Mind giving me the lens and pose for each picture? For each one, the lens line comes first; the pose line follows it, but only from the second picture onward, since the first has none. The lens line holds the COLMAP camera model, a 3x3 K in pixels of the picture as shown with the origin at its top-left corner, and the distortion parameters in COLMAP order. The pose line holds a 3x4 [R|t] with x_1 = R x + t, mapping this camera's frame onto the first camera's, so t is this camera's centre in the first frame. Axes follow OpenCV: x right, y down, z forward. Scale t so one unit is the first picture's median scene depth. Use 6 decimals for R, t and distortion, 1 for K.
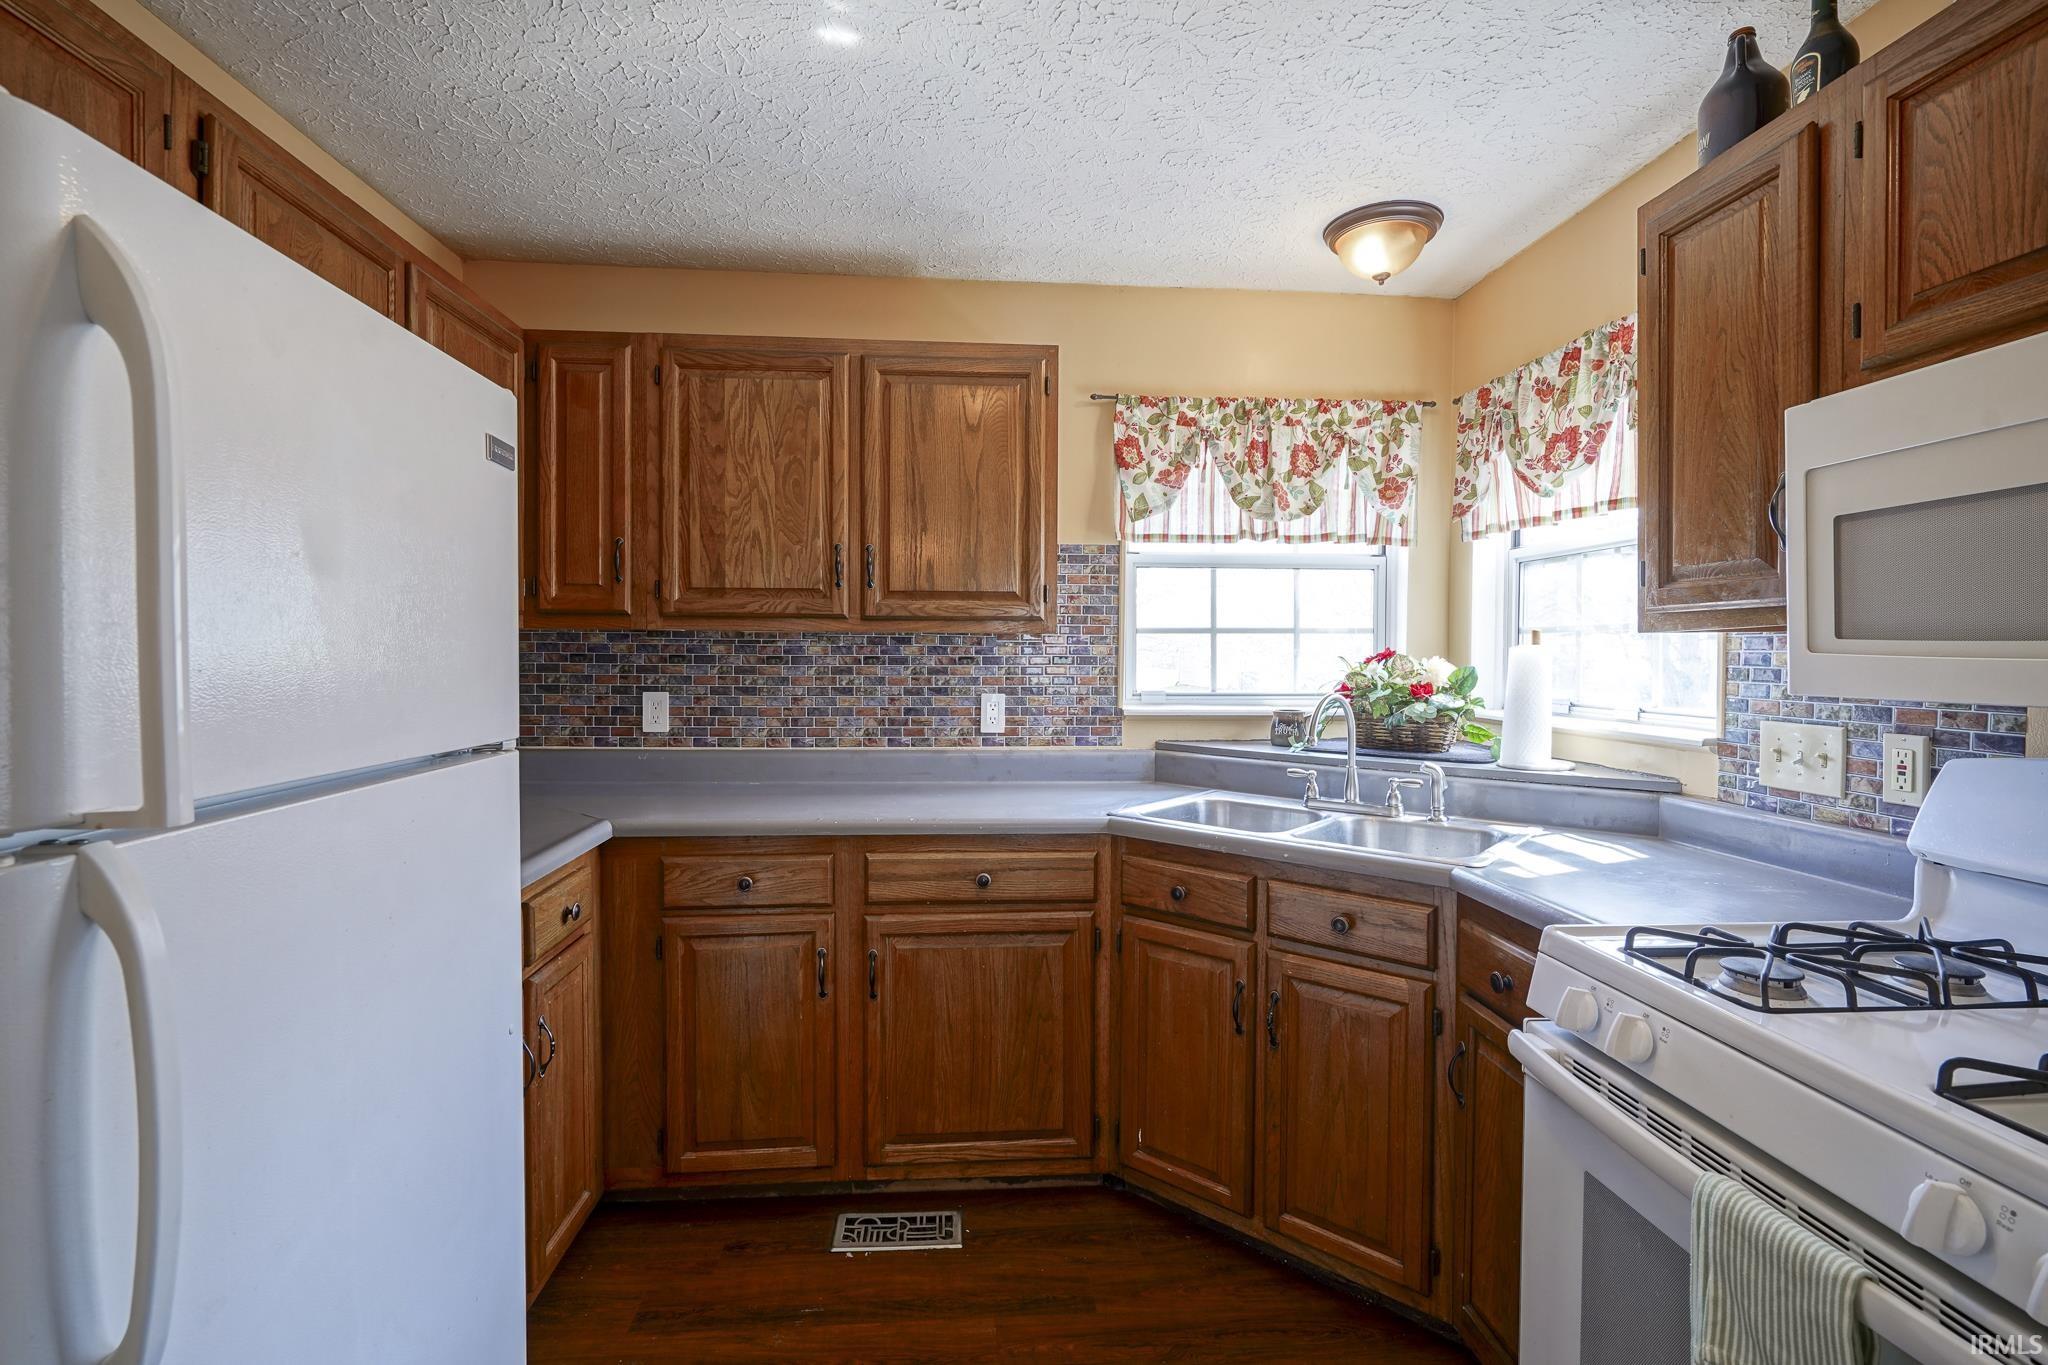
lens RADIAL K [[934.2, 0, 989.3], [0, 934.2, 664.6], [0, 0, 1]] dist [-0.004887, 0.002690]
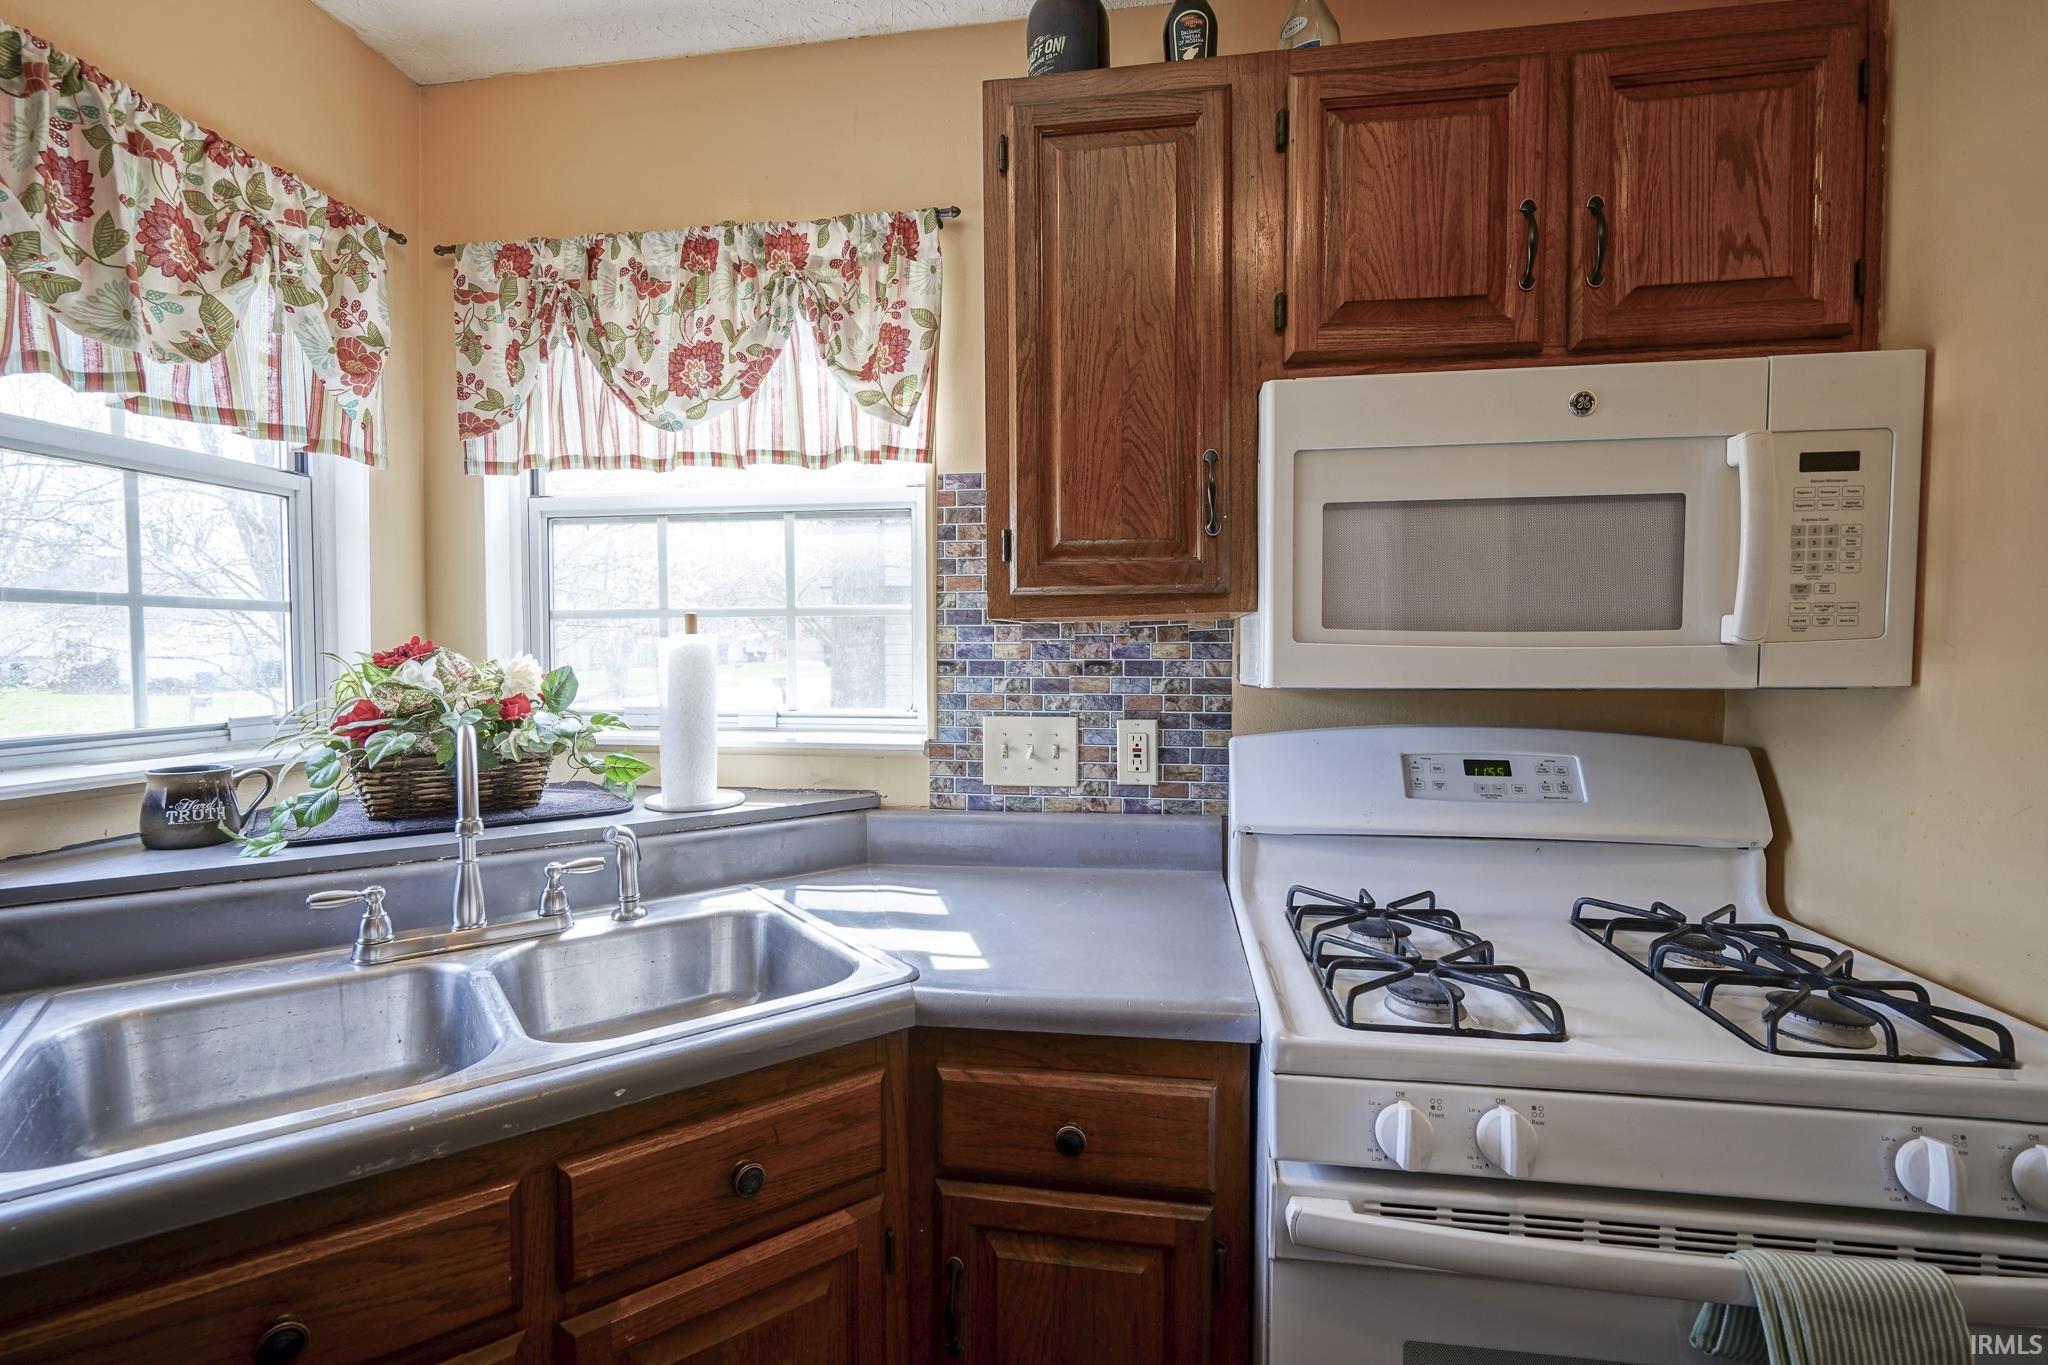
lens RADIAL K [[934.2, 0, 1043.1], [0, 934.2, 676.8], [0, 0, 1]] dist [-0.004887, 0.002690]
pose [[0.195910, -0.031770, 0.980107, -0.063192], [0.015293, 0.999452, 0.029340, -0.005056], [-0.980503, 0.009241, 0.196288, 0.584279]]
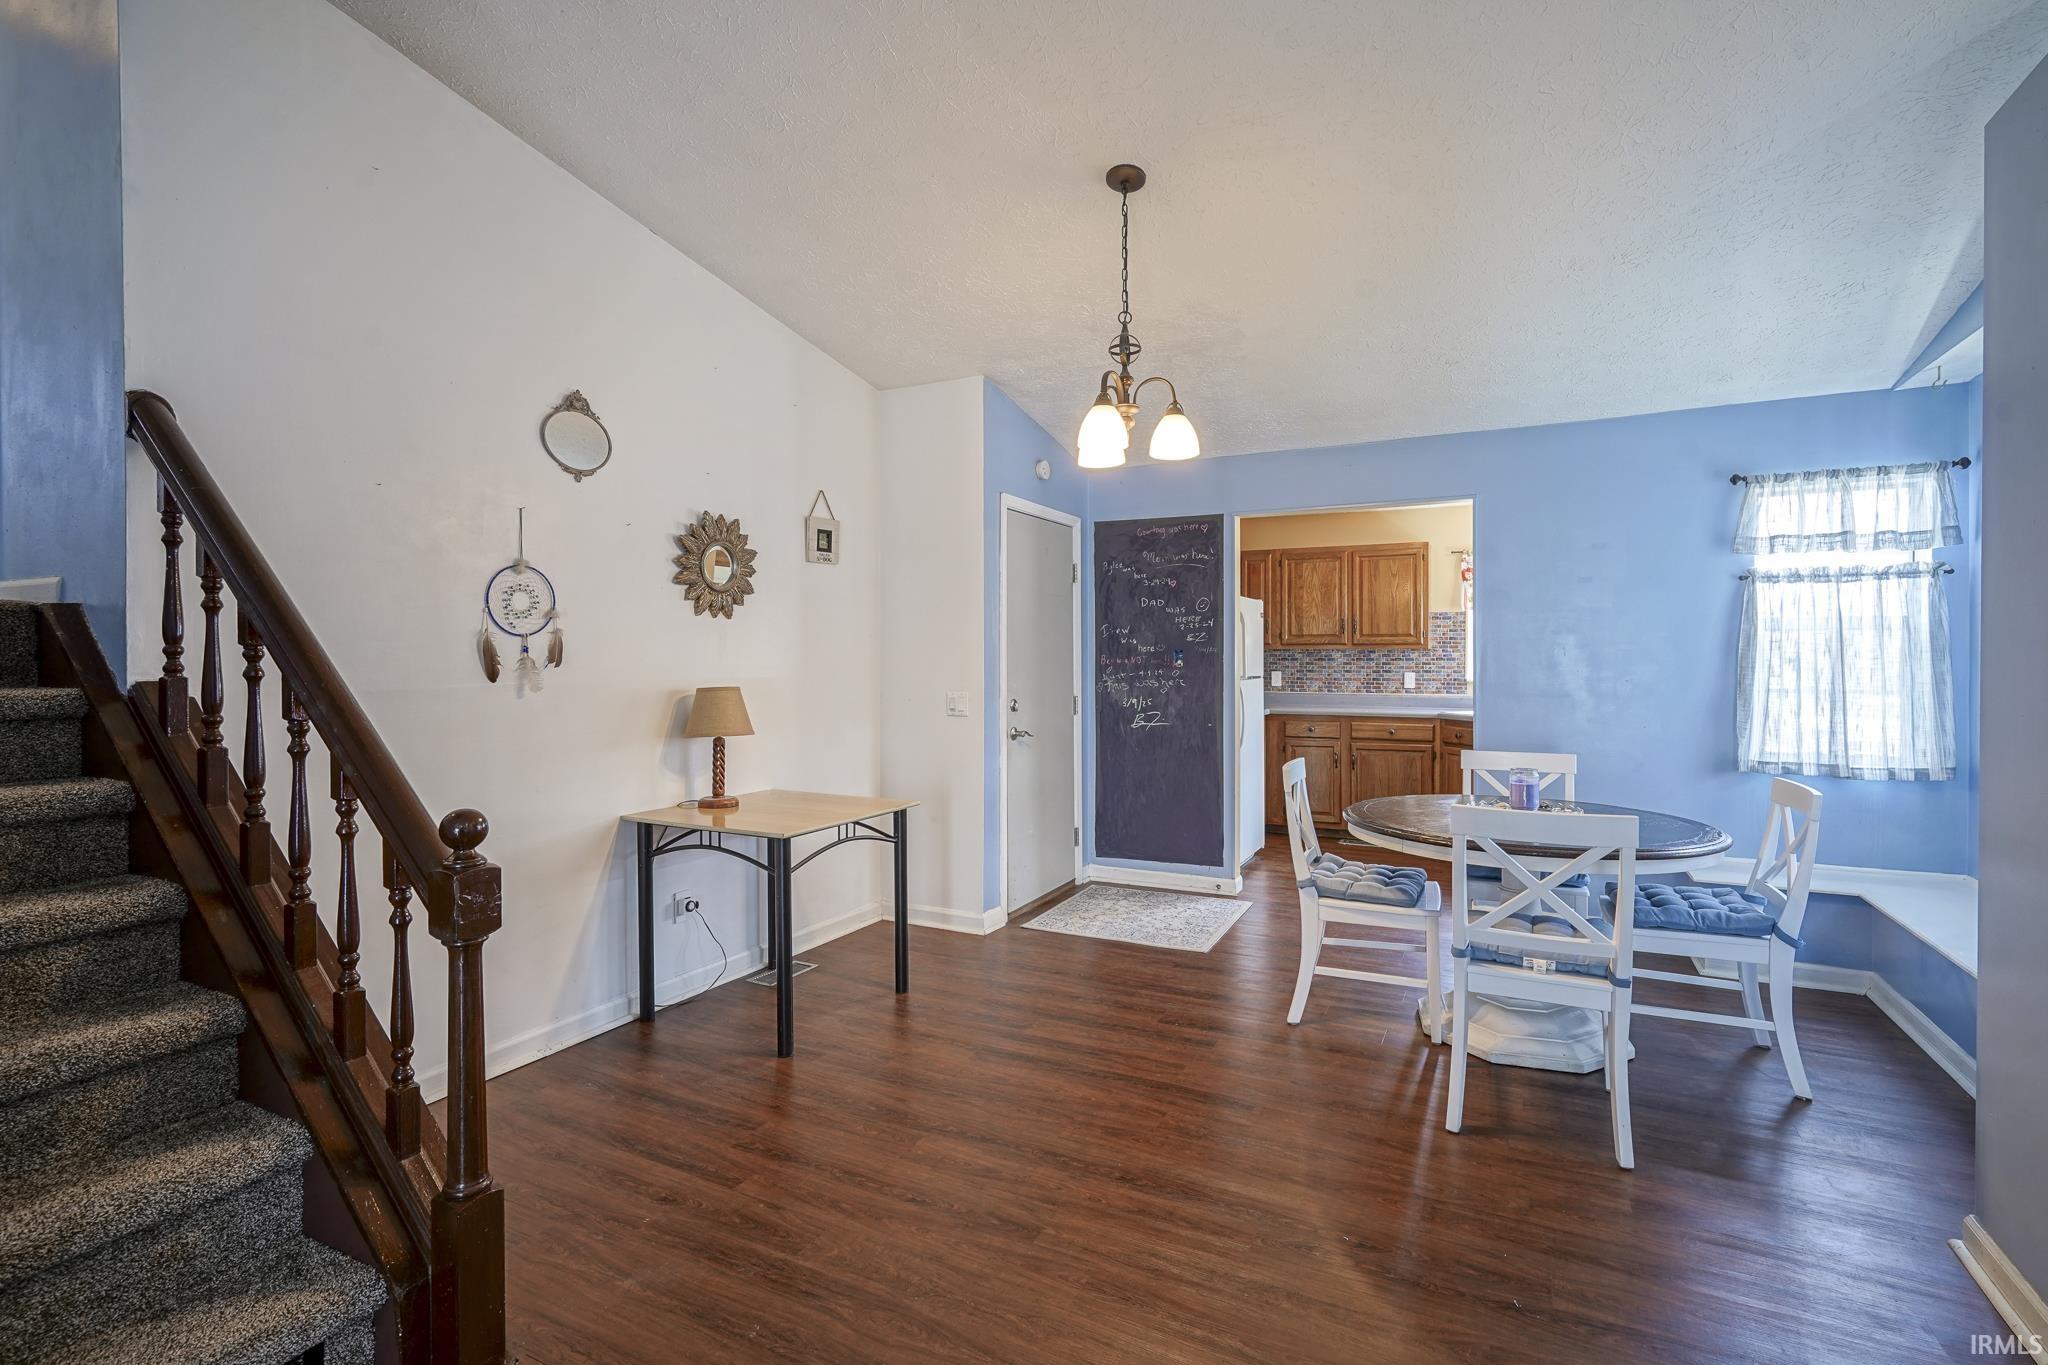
lens RADIAL K [[934.2, 0, 1050.9], [0, 934.2, 659.6], [0, 0, 1]] dist [-0.004887, 0.002690]
pose [[0.871317, -0.003139, -0.490711, 0.471427], [-0.001309, 0.999961, -0.008721, 0.024004], [0.490719, 0.008242, 0.871279, -1.973416]]
